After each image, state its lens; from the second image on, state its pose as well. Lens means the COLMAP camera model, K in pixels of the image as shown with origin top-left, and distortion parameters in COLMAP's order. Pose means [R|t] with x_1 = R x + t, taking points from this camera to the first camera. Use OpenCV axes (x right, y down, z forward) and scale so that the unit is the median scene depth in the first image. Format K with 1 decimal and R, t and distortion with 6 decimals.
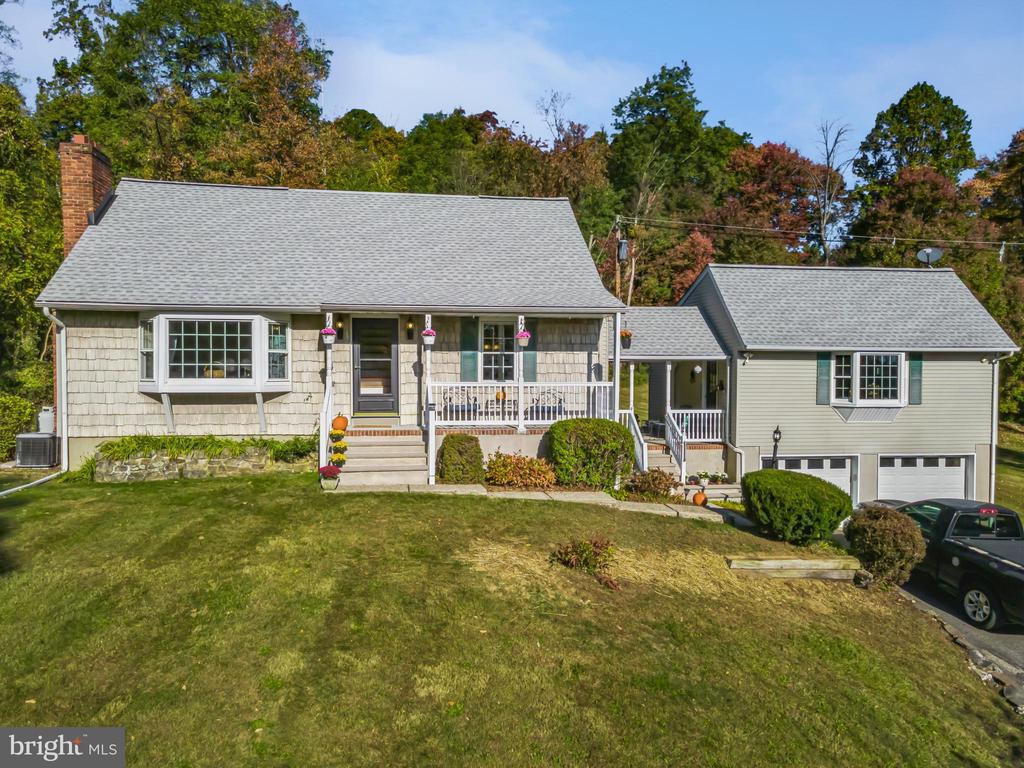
lens RADIAL K [[739.5, 0, 510.4], [0, 739.5, 390.6], [0, 0, 1]] dist [0.039232, 0.010680]
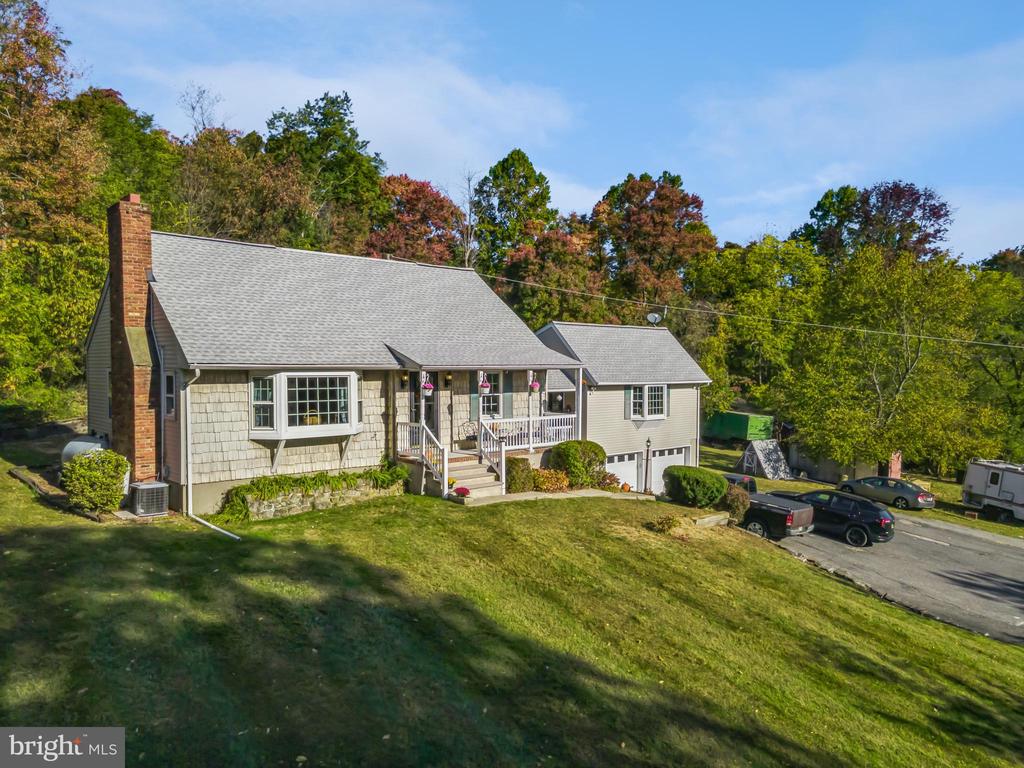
lens RADIAL K [[739.5, 0, 510.4], [0, 739.5, 390.6], [0, 0, 1]] dist [0.039232, 0.010680]
pose [[0.833597, -0.019813, 0.552017, -0.792444], [0.016036, 0.999803, 0.011668, -0.079382], [-0.552140, -0.000874, 0.833751, -0.162650]]
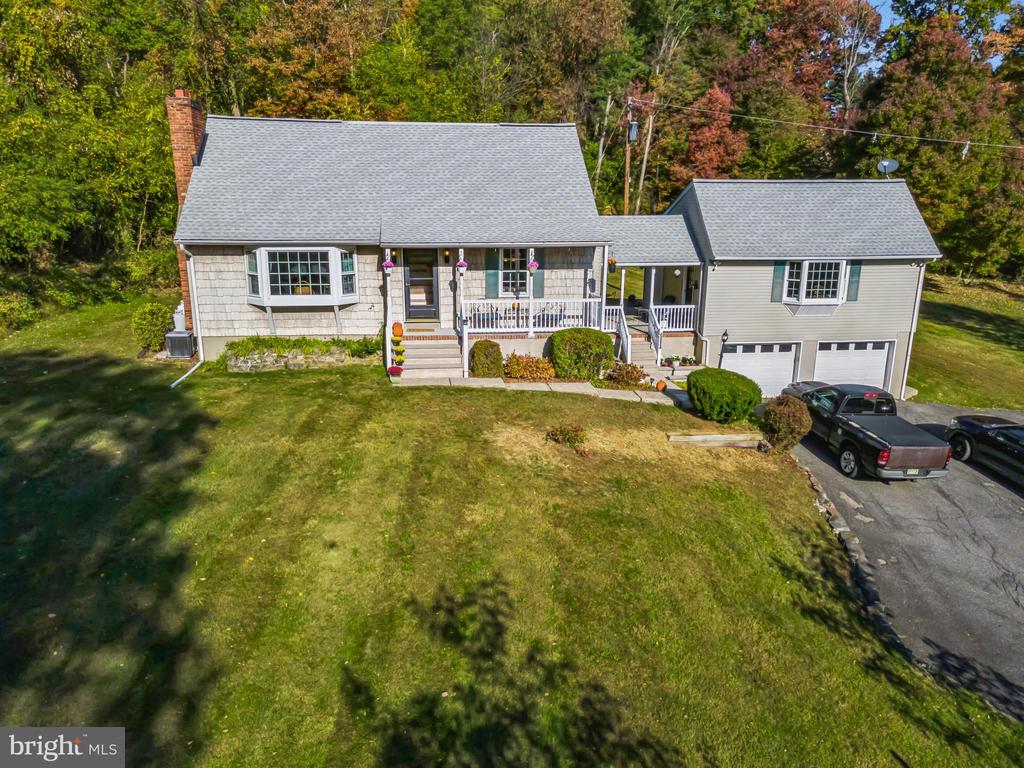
lens RADIAL K [[739.5, 0, 510.4], [0, 739.5, 390.6], [0, 0, 1]] dist [0.039232, 0.010680]
pose [[0.999593, 0.009225, -0.026986, 0.014316], [-0.002981, 0.974853, 0.222831, -0.146340], [0.028363, -0.222660, 0.974484, -0.333222]]
